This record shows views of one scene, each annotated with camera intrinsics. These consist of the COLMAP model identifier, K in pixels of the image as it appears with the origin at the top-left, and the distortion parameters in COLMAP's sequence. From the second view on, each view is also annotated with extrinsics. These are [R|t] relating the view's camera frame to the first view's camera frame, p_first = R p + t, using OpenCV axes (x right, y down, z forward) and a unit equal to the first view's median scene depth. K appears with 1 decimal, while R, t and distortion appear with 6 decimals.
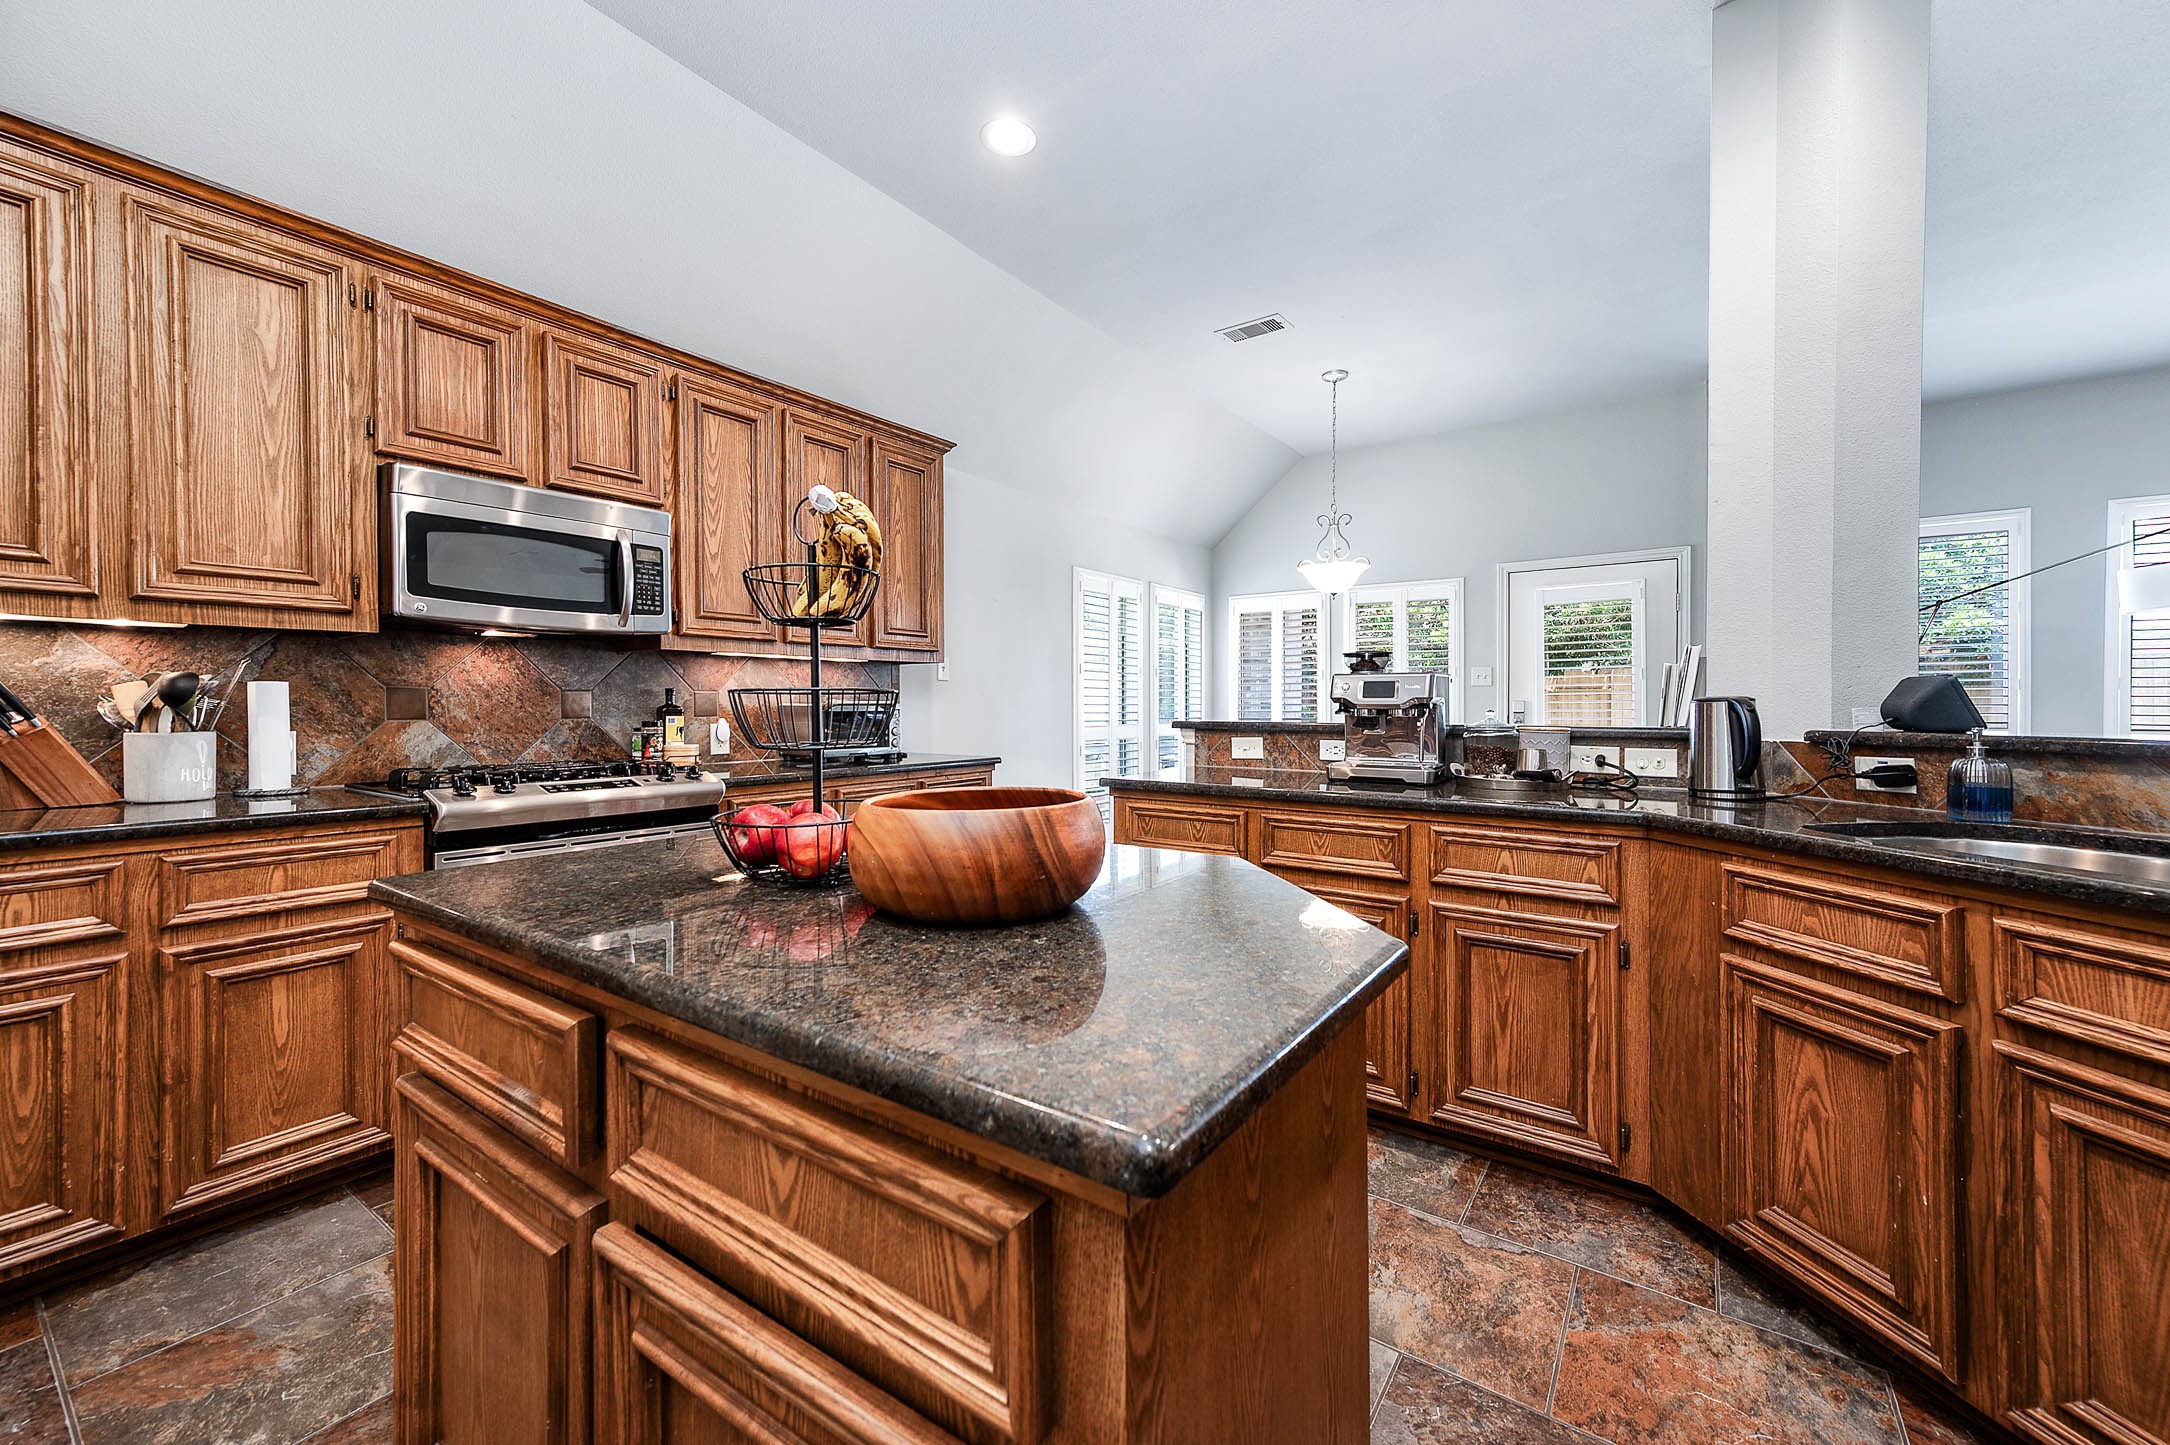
lens RADIAL K [[858.7, 0, 1078.0], [0, 858.7, 709.6], [0, 0, 1]] dist [0.014113, 0.000162]
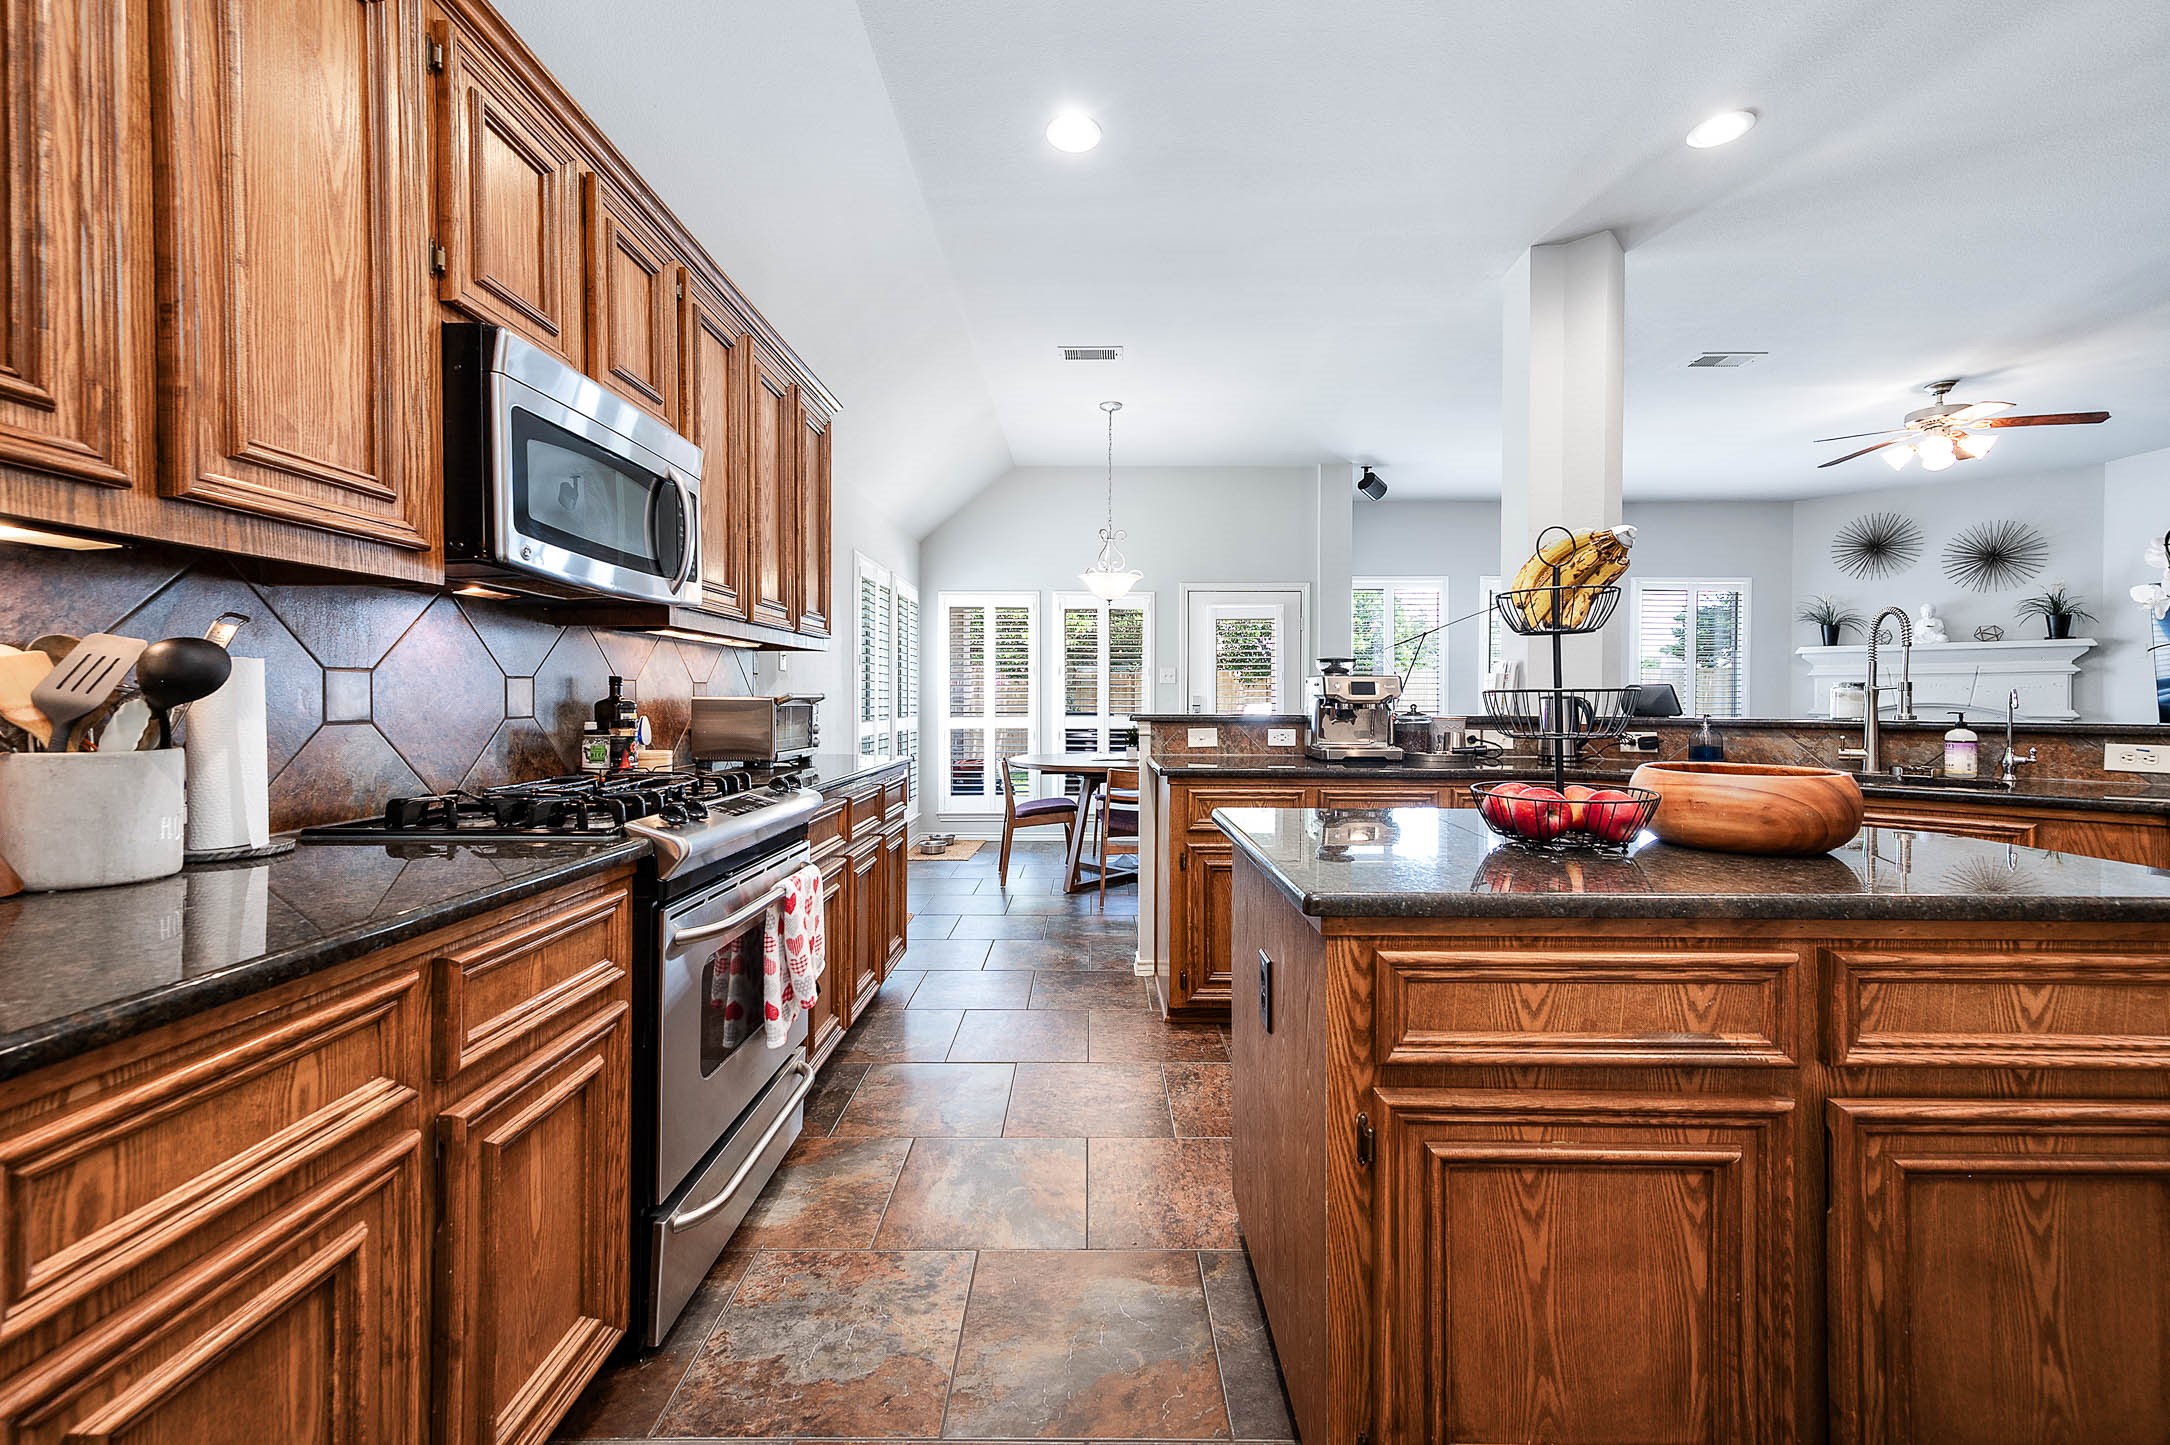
lens RADIAL K [[858.7, 0, 1094.1], [0, 858.7, 706.4], [0, 0, 1]] dist [0.014113, 0.000162]
pose [[0.813806, -0.003211, 0.581128, -0.824343], [-0.000094, 0.999984, 0.005657, -0.004124], [-0.581137, -0.004659, 0.813792, 0.215985]]
